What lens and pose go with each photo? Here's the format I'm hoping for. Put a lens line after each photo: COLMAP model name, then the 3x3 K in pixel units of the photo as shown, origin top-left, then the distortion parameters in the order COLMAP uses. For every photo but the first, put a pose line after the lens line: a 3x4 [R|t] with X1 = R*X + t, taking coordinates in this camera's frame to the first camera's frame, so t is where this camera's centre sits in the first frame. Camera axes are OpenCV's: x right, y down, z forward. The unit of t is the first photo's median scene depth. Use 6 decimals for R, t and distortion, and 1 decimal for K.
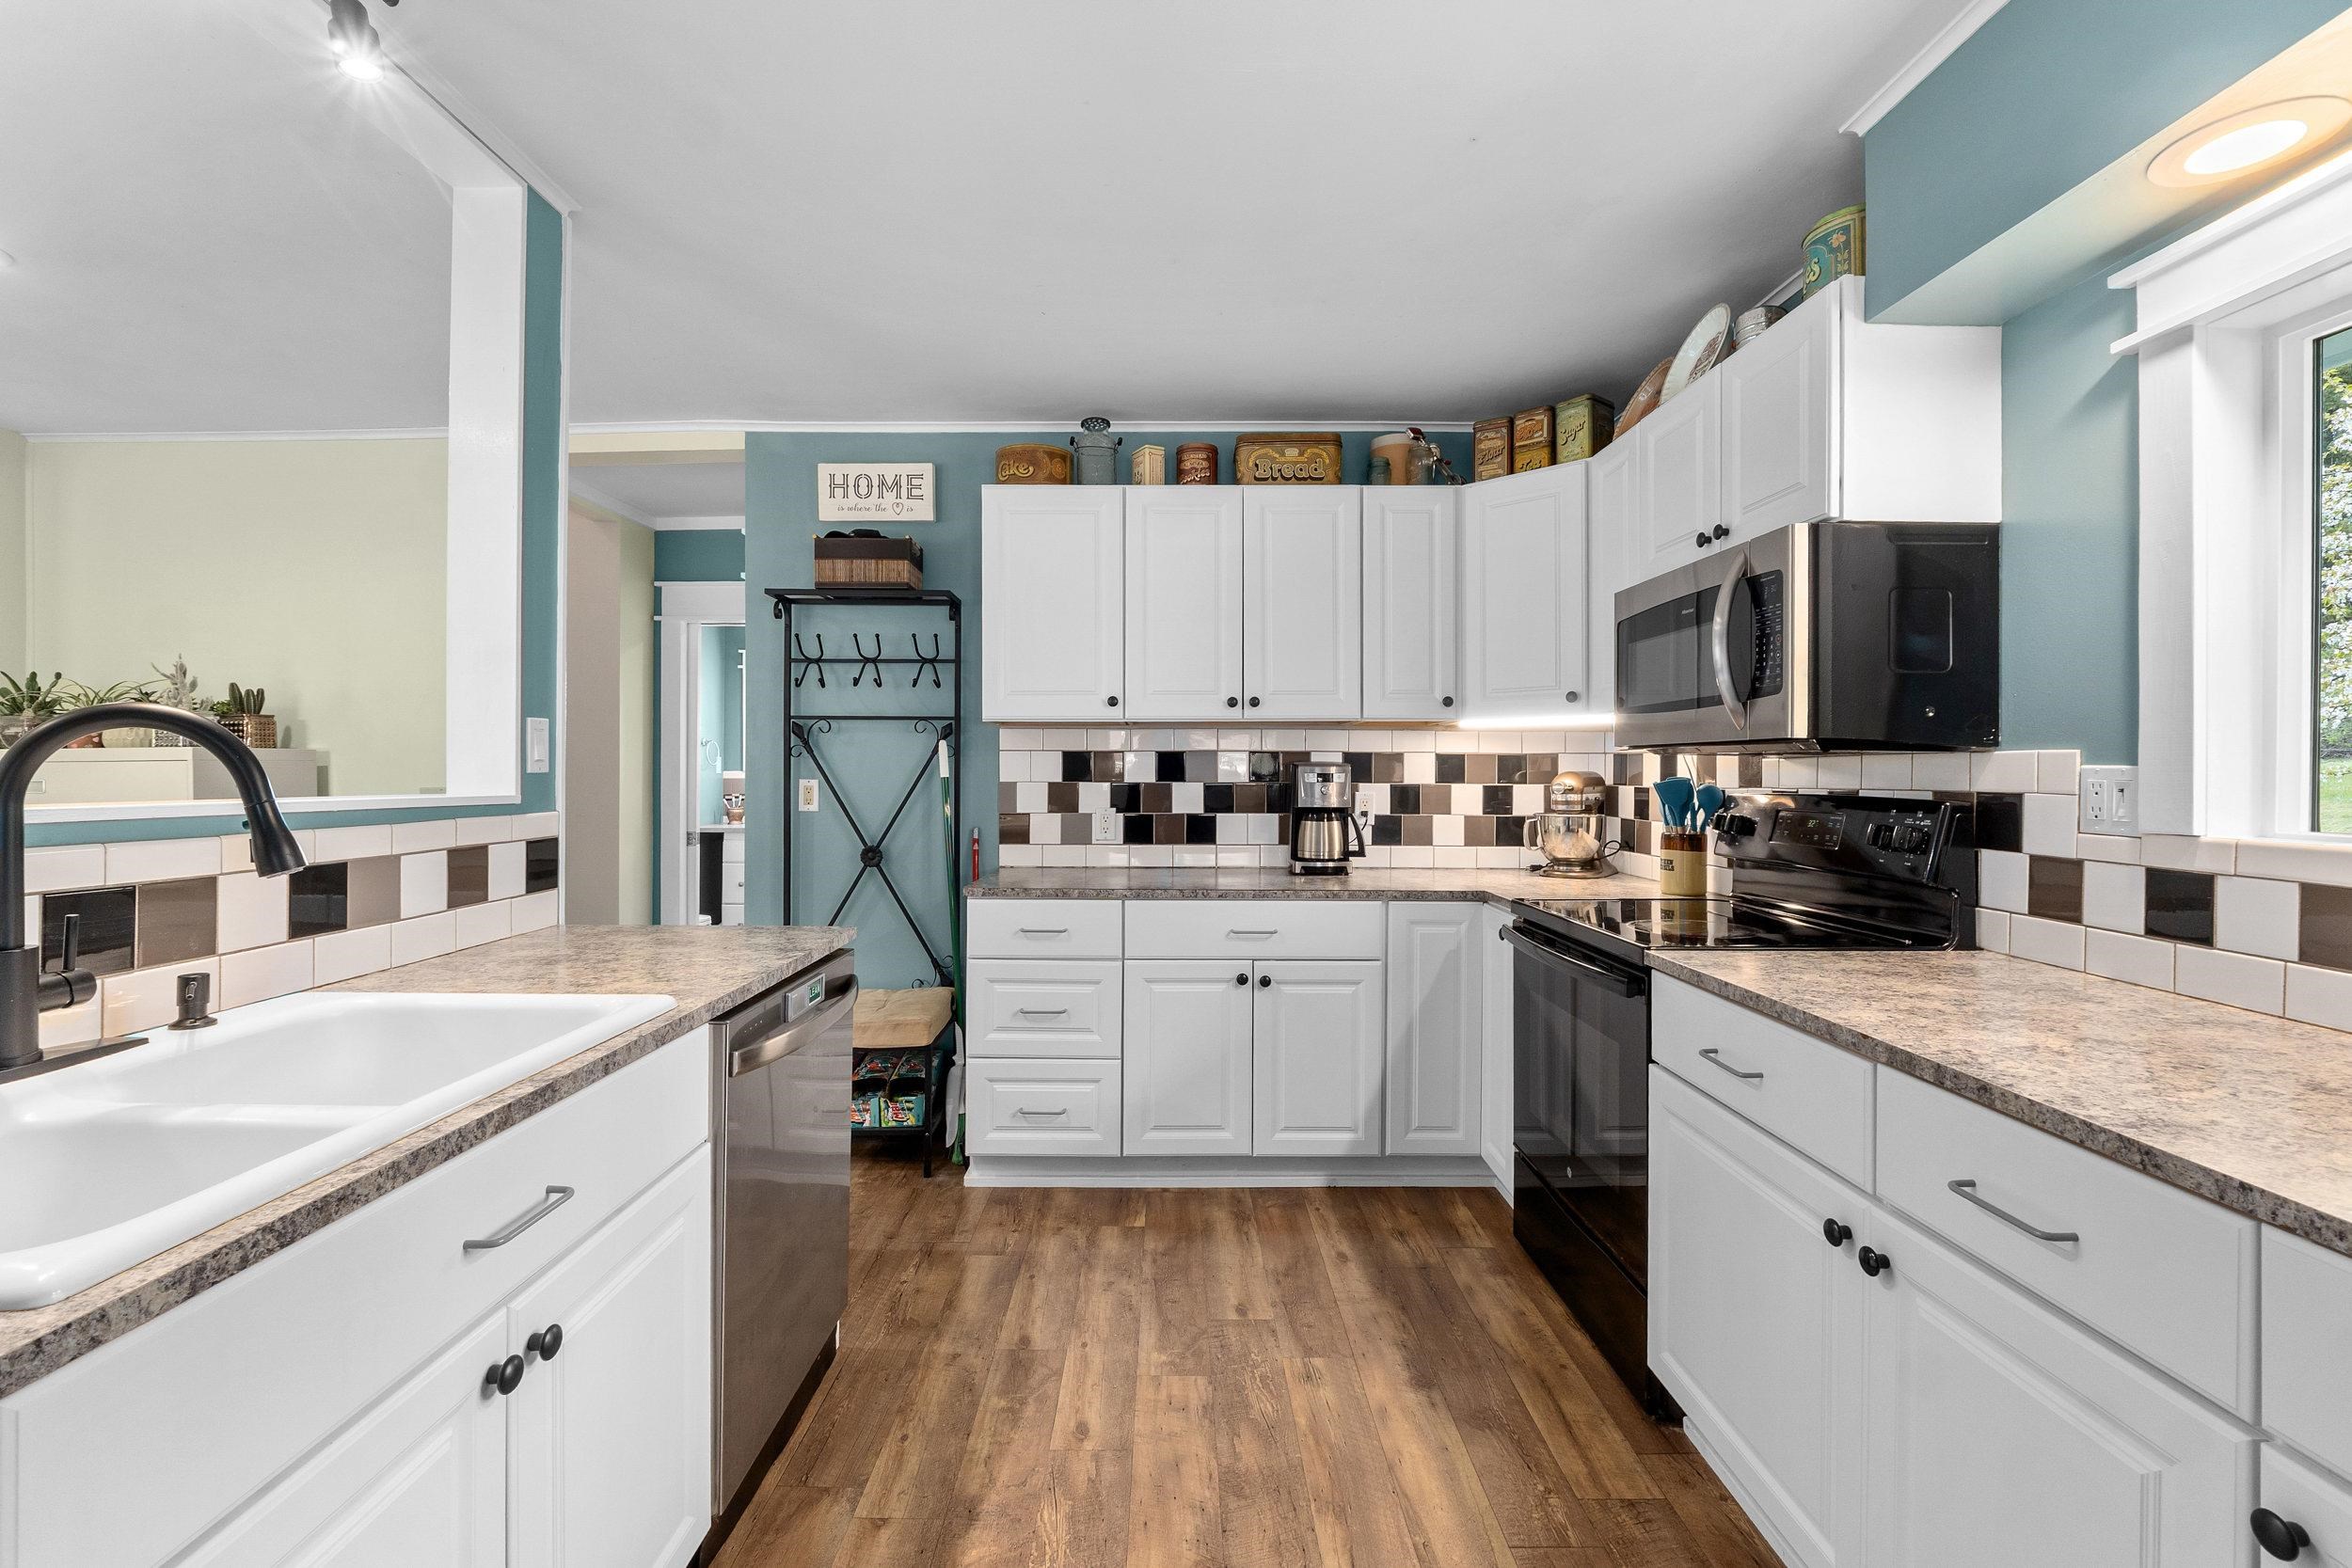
lens RADIAL K [[1019.3, 0, 1174.9], [0, 1019.3, 768.0], [0, 0, 1]] dist [-0.003390, -0.000069]
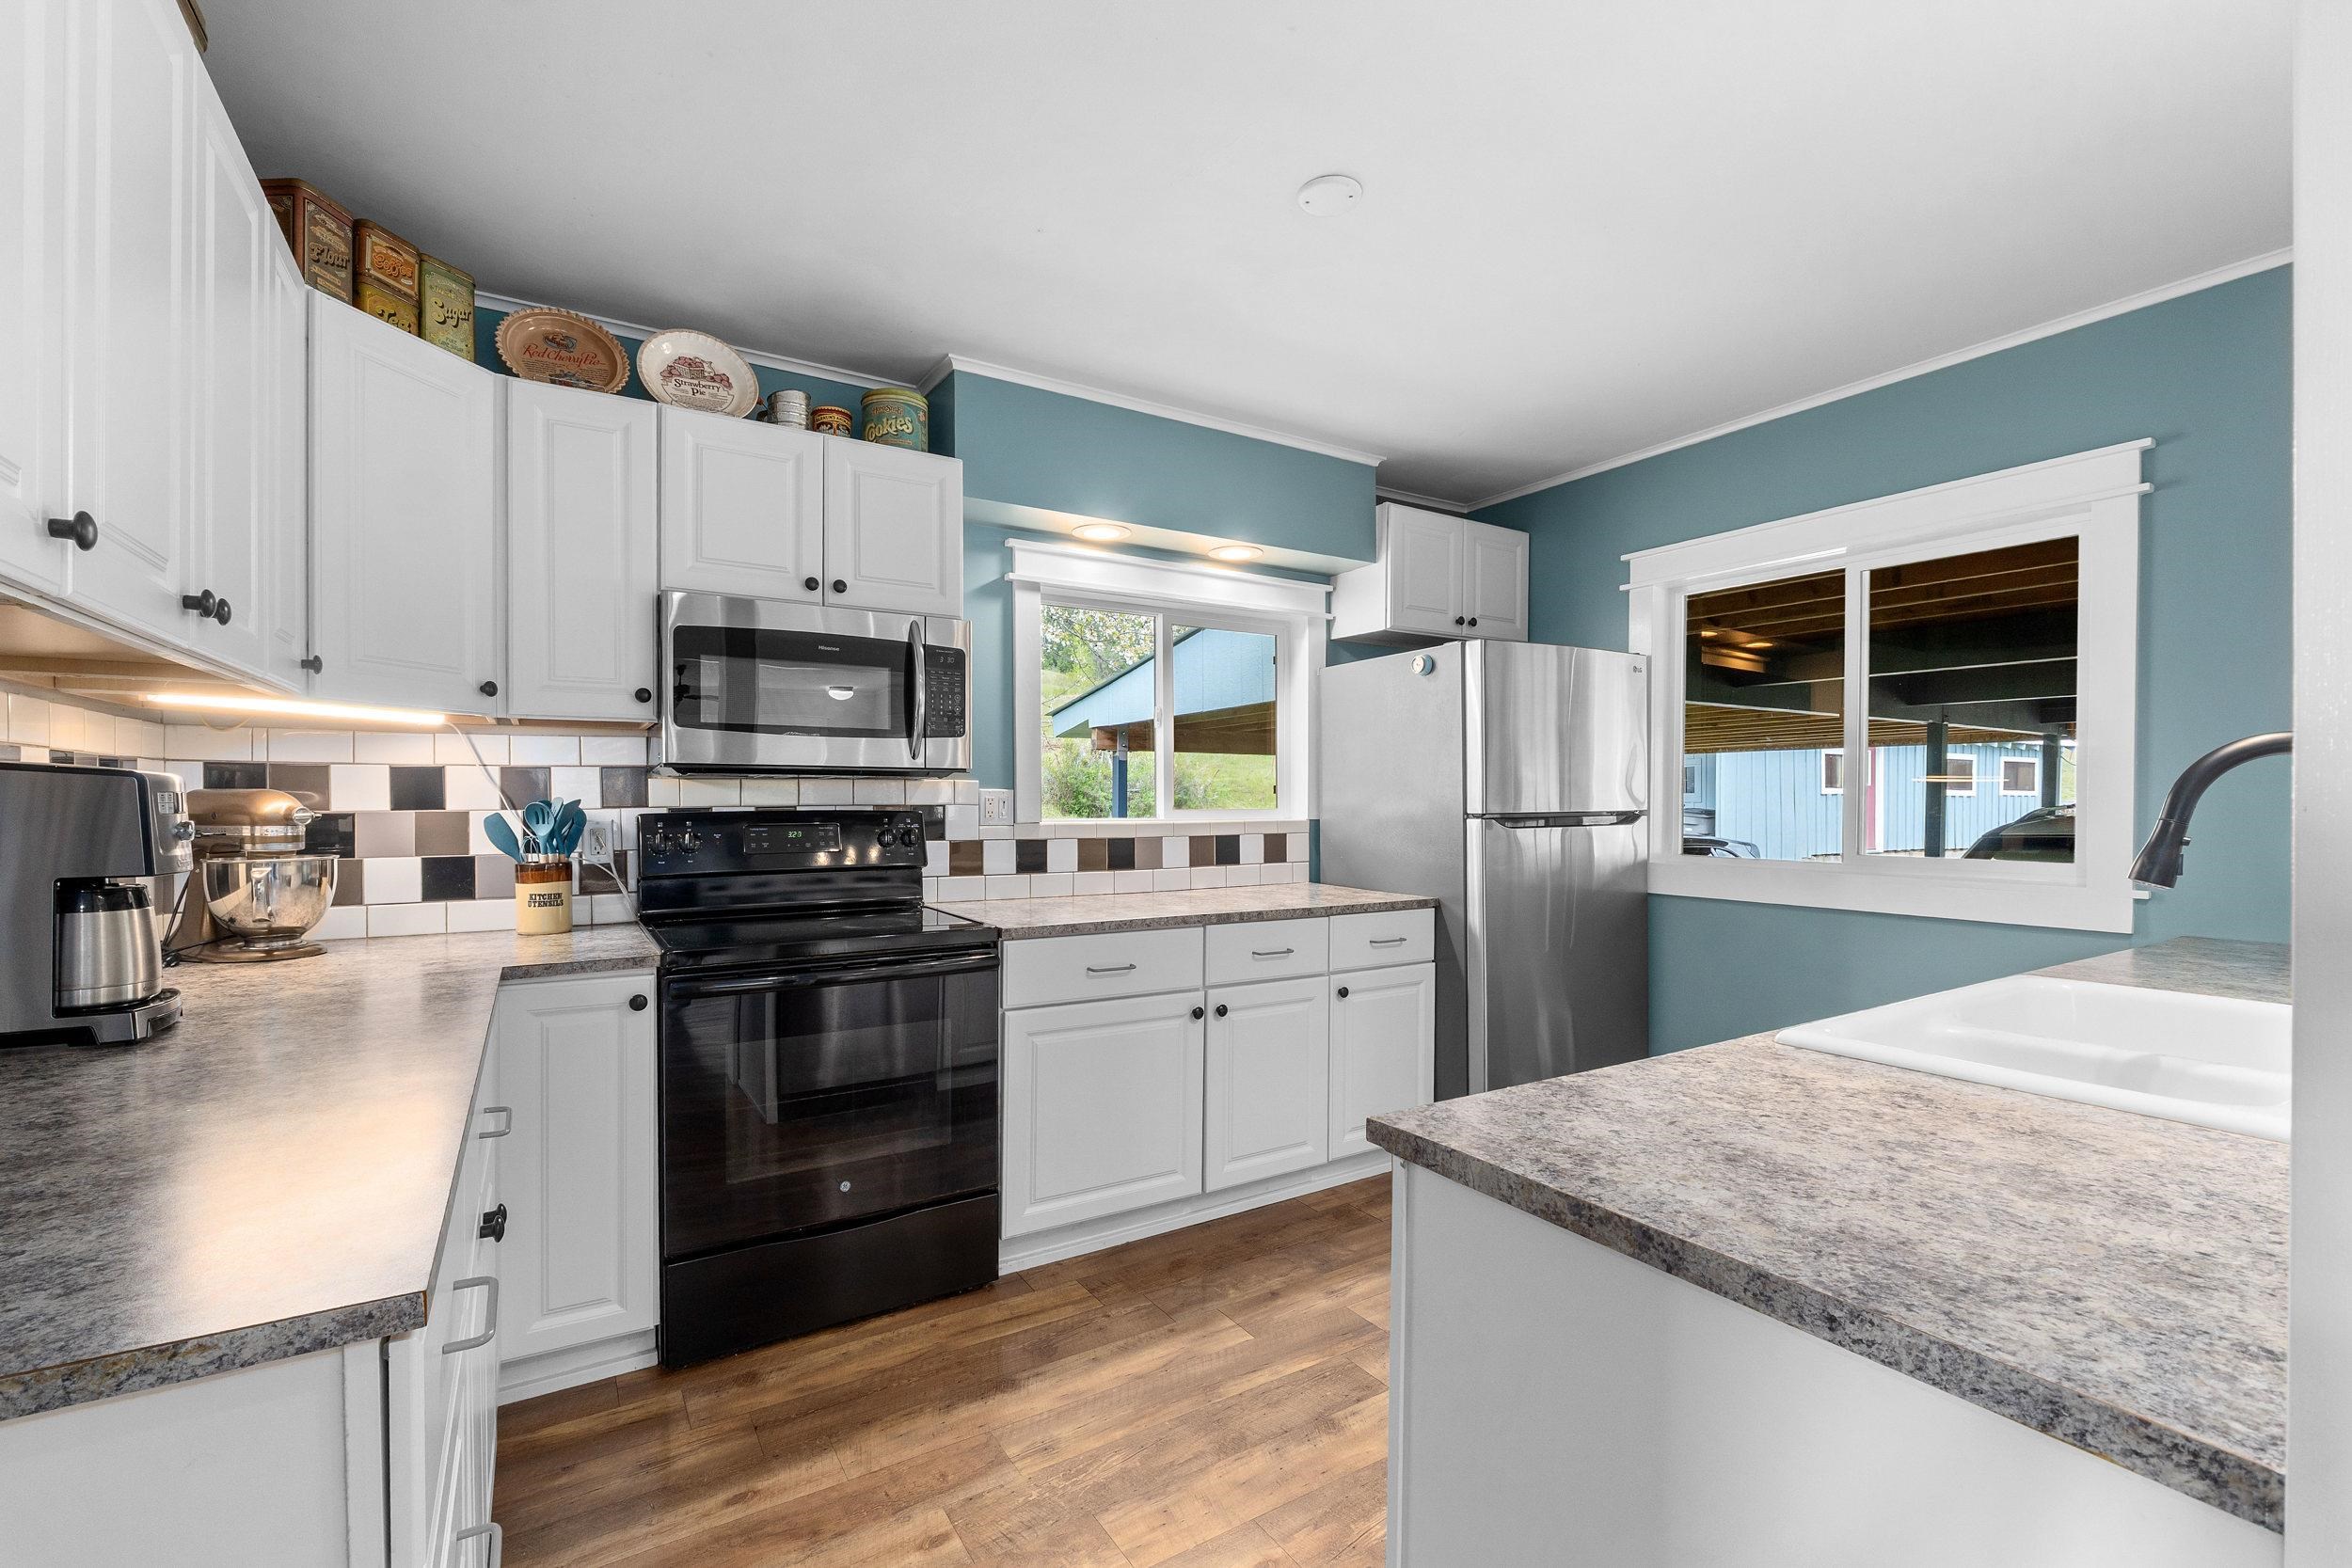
lens RADIAL K [[1019.3, 0, 1163.3], [0, 1019.3, 804.1], [0, 0, 1]] dist [-0.003390, -0.000069]
pose [[-0.530202, -0.008762, 0.847826, -0.410212], [-0.006975, 0.999958, 0.005972, 0.005683], [-0.847843, -0.002748, -0.530241, 0.821104]]
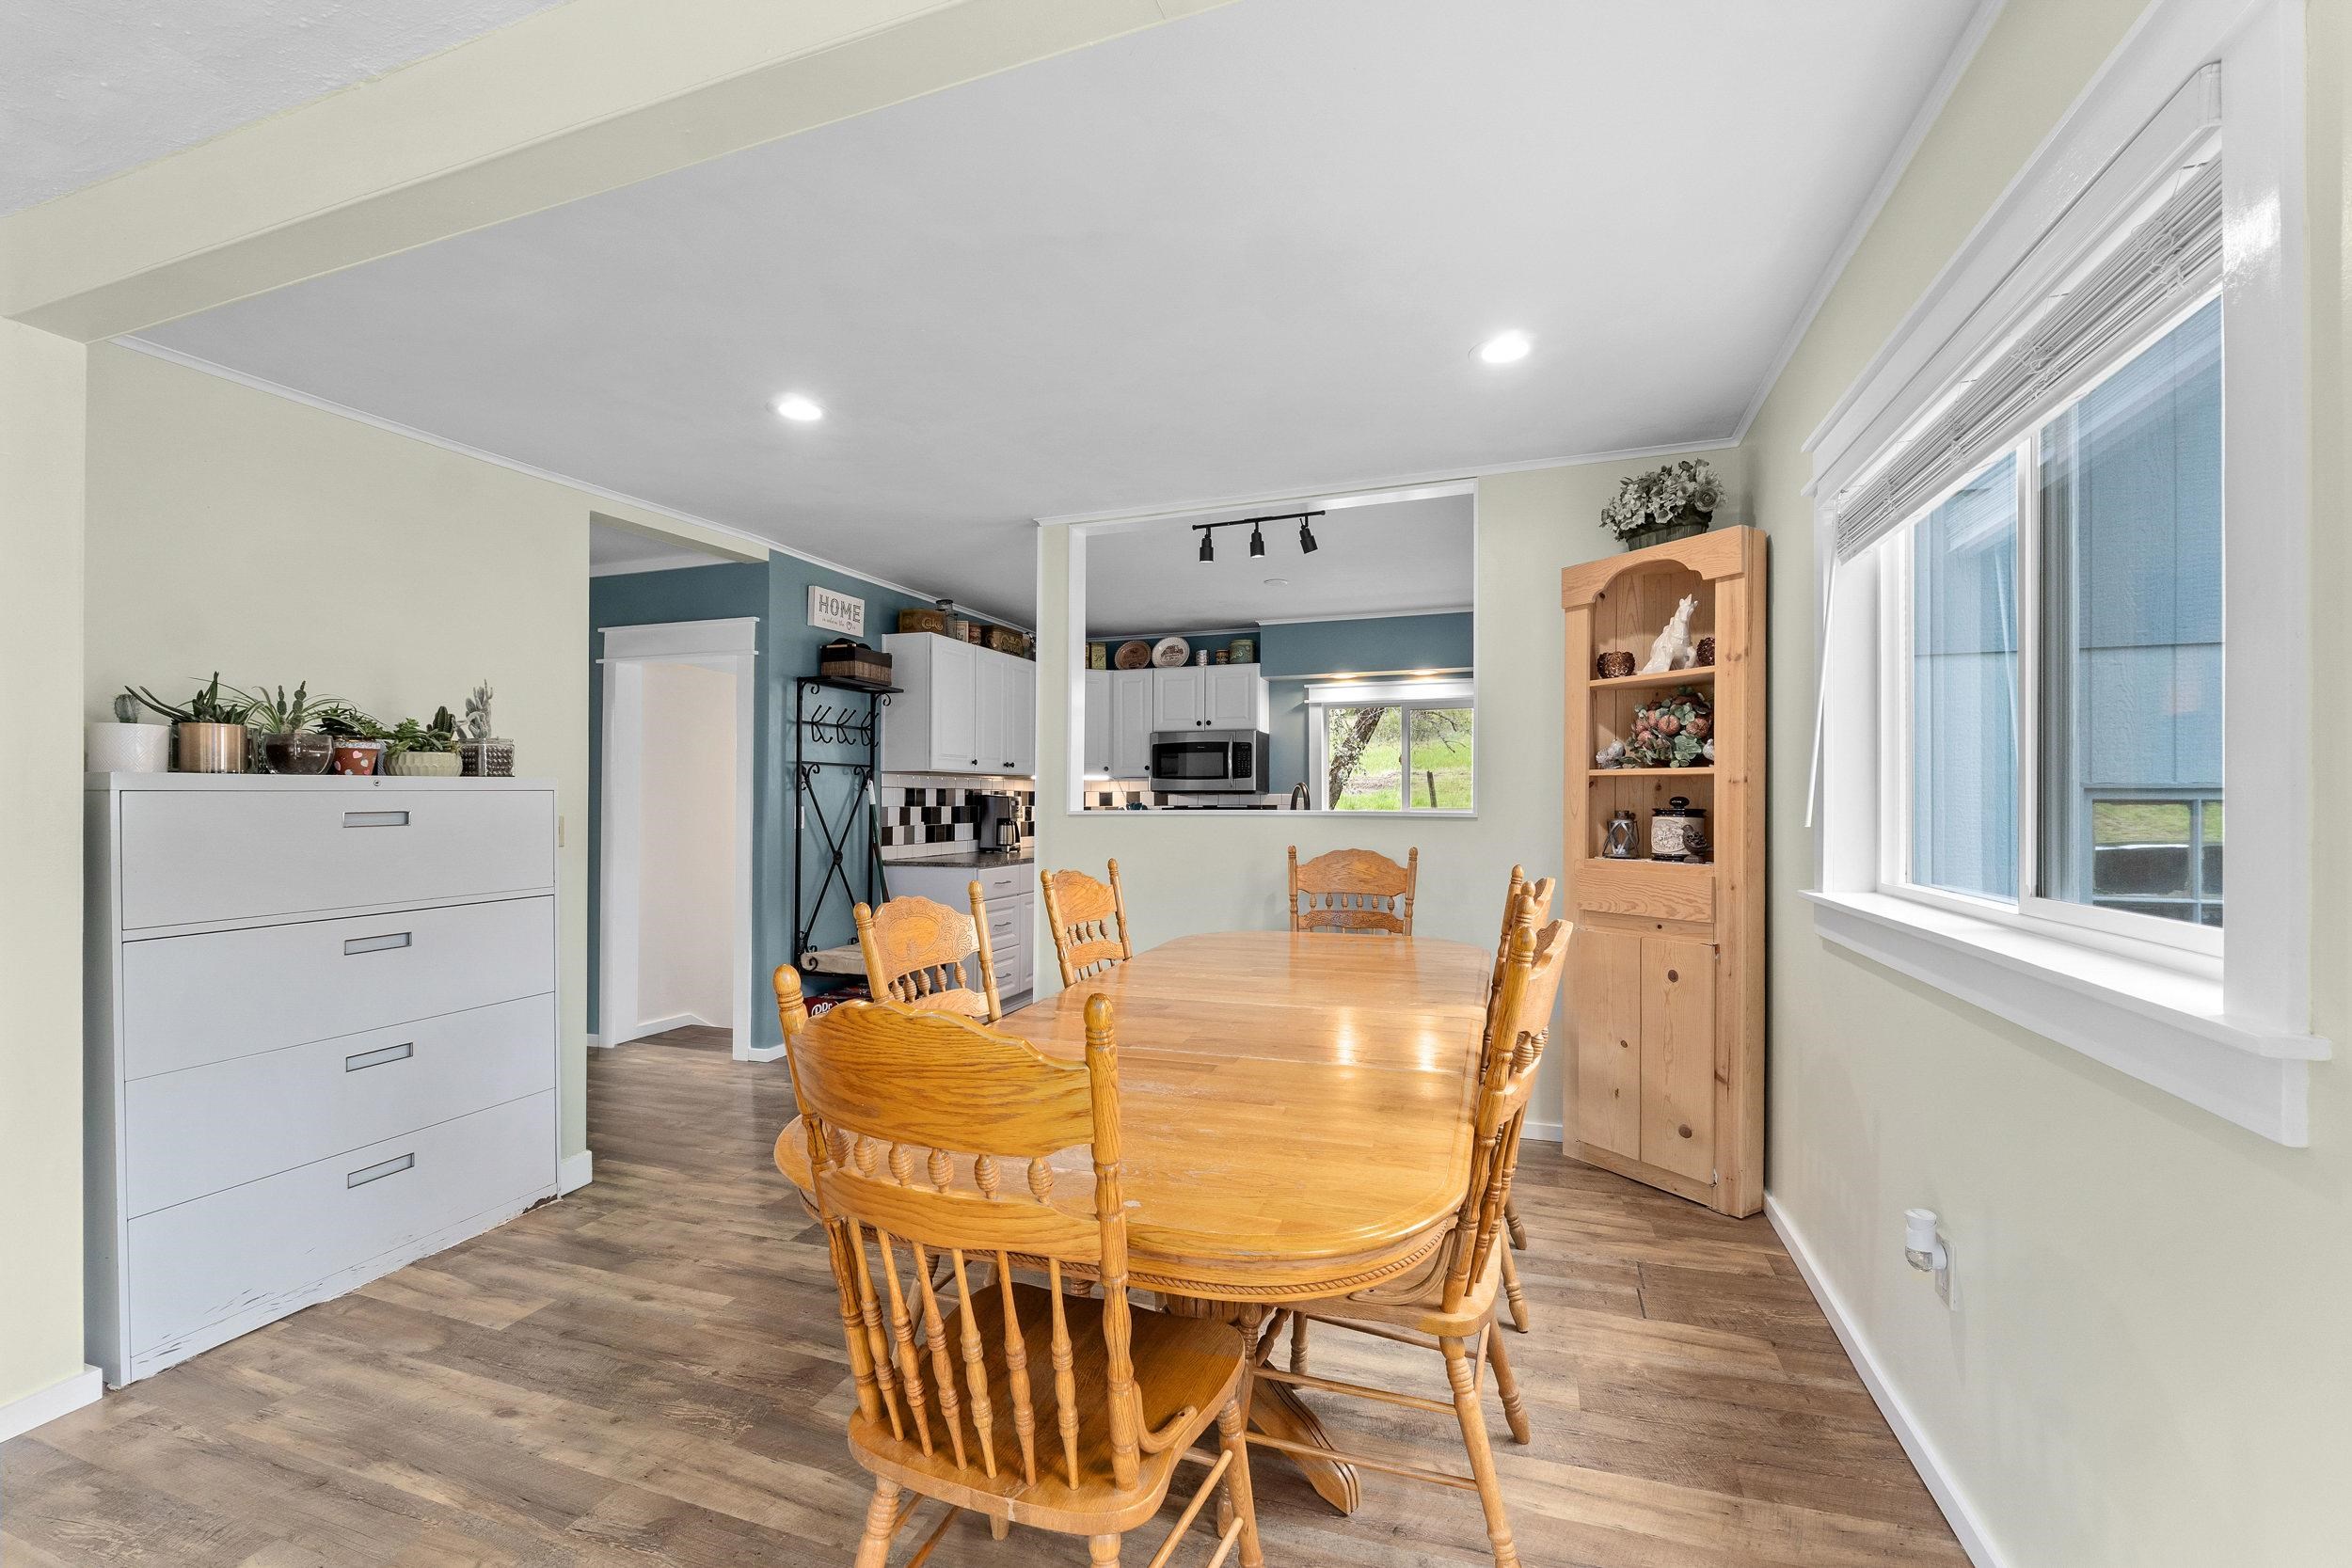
lens RADIAL K [[1019.3, 0, 1165.9], [0, 1019.3, 797.0], [0, 0, 1]] dist [-0.003390, -0.000069]
pose [[0.323158, -0.000665, 0.946345, -1.559005], [-0.003518, 0.999992, 0.001904, -0.006353], [-0.946339, -0.003945, 0.323153, 0.070468]]
